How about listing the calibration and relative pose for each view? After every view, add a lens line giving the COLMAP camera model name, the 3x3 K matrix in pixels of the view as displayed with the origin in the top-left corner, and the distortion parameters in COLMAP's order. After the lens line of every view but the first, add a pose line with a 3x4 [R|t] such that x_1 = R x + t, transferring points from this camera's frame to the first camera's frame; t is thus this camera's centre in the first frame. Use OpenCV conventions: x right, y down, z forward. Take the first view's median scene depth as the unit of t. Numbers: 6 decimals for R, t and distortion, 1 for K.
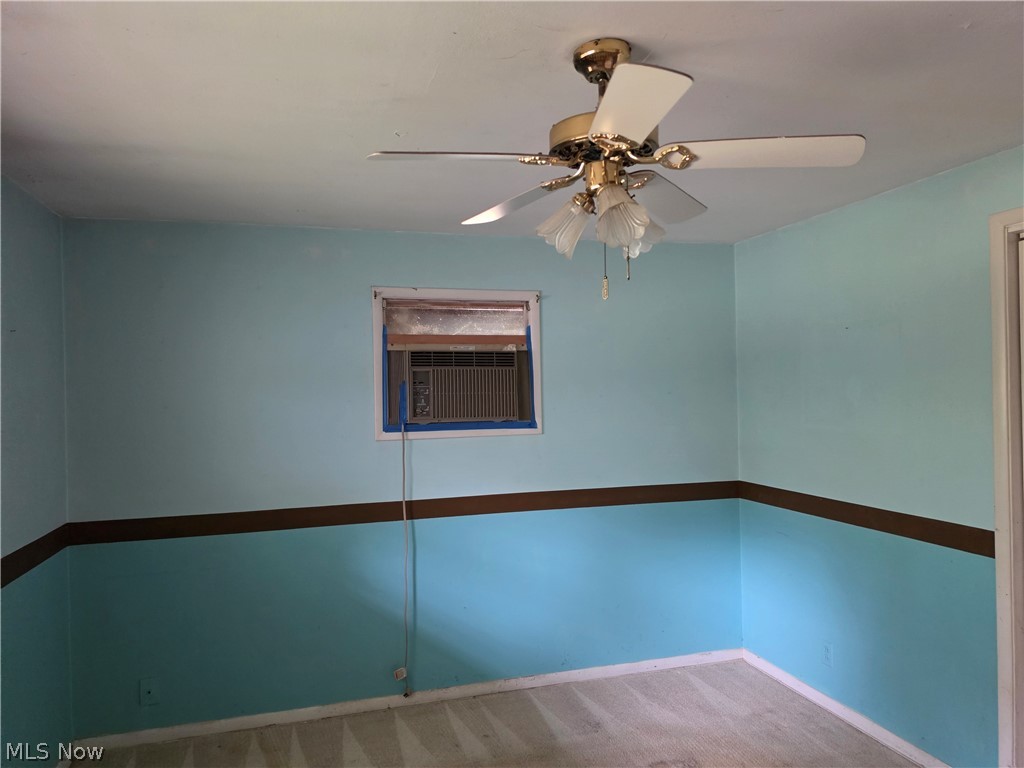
lens RADIAL K [[709.3, 0, 529.6], [0, 709.3, 394.2], [0, 0, 1]] dist [0.095016, -0.119318]
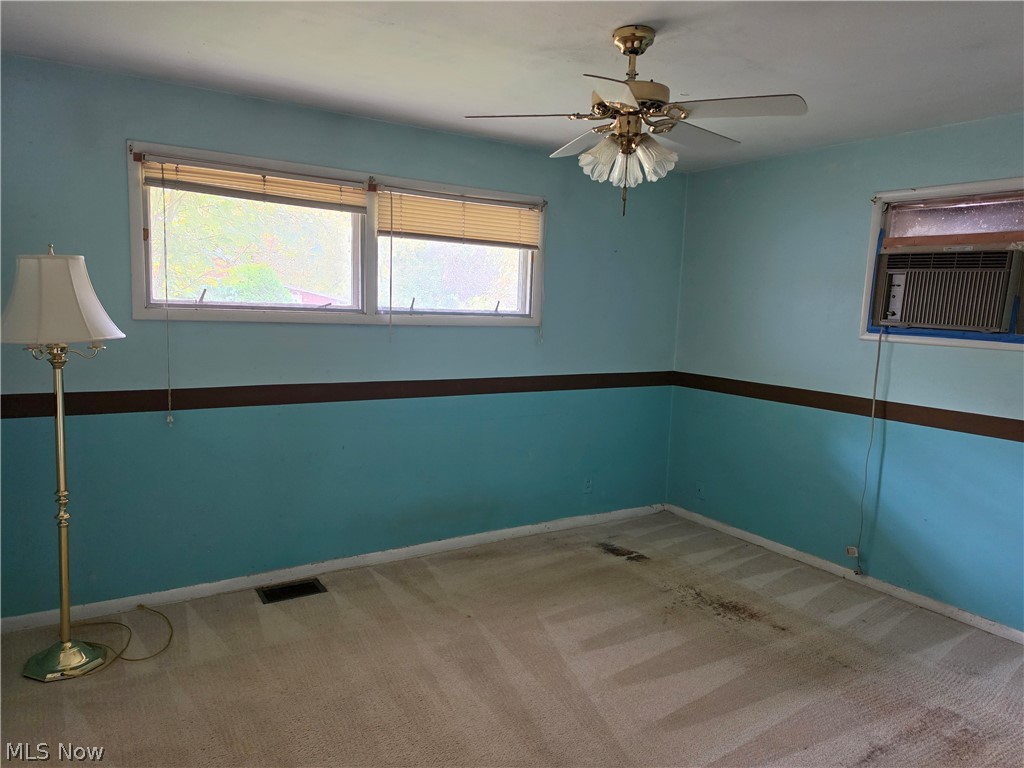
lens RADIAL K [[709.3, 0, 520.7], [0, 709.3, 388.0], [0, 0, 1]] dist [0.095016, -0.119318]
pose [[0.285353, 0.148549, -0.946841, 0.672997], [-0.024510, 0.988724, 0.147733, -0.010900], [0.958109, -0.018949, 0.285776, 0.195465]]
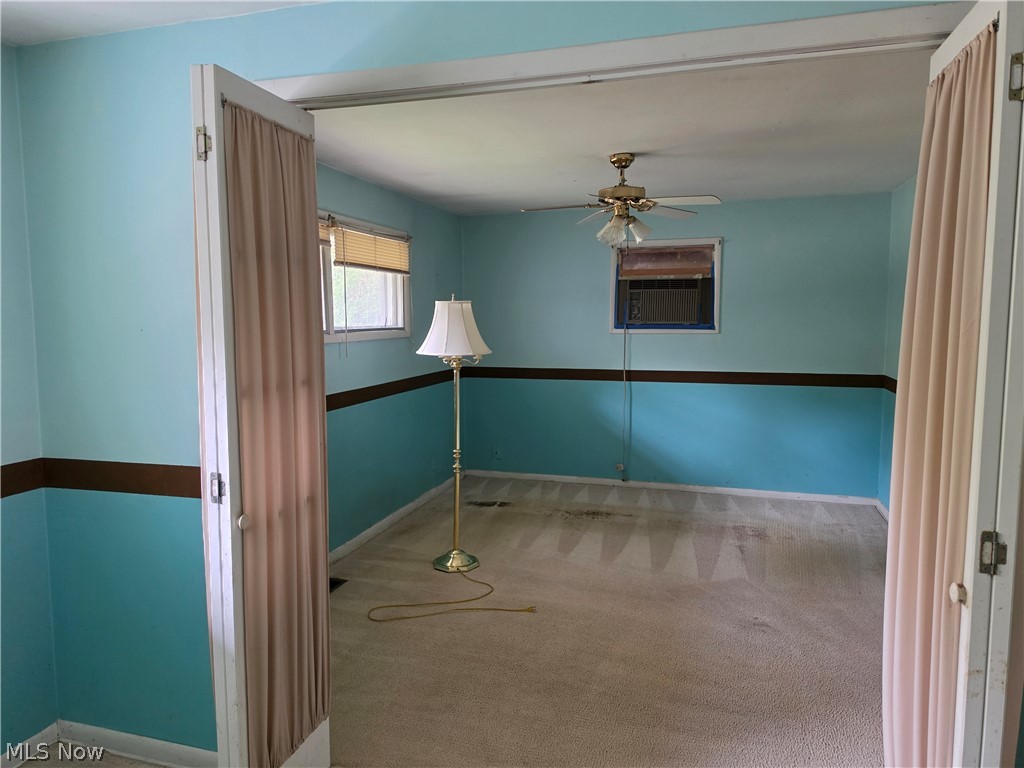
lens RADIAL K [[709.3, 0, 511.0], [0, 709.3, 373.9], [0, 0, 1]] dist [0.095016, -0.119318]
pose [[0.844820, 0.066925, -0.530848, 0.488860], [-0.007692, 0.993563, 0.113019, -0.028716], [0.534995, -0.091397, 0.839897, -0.558720]]
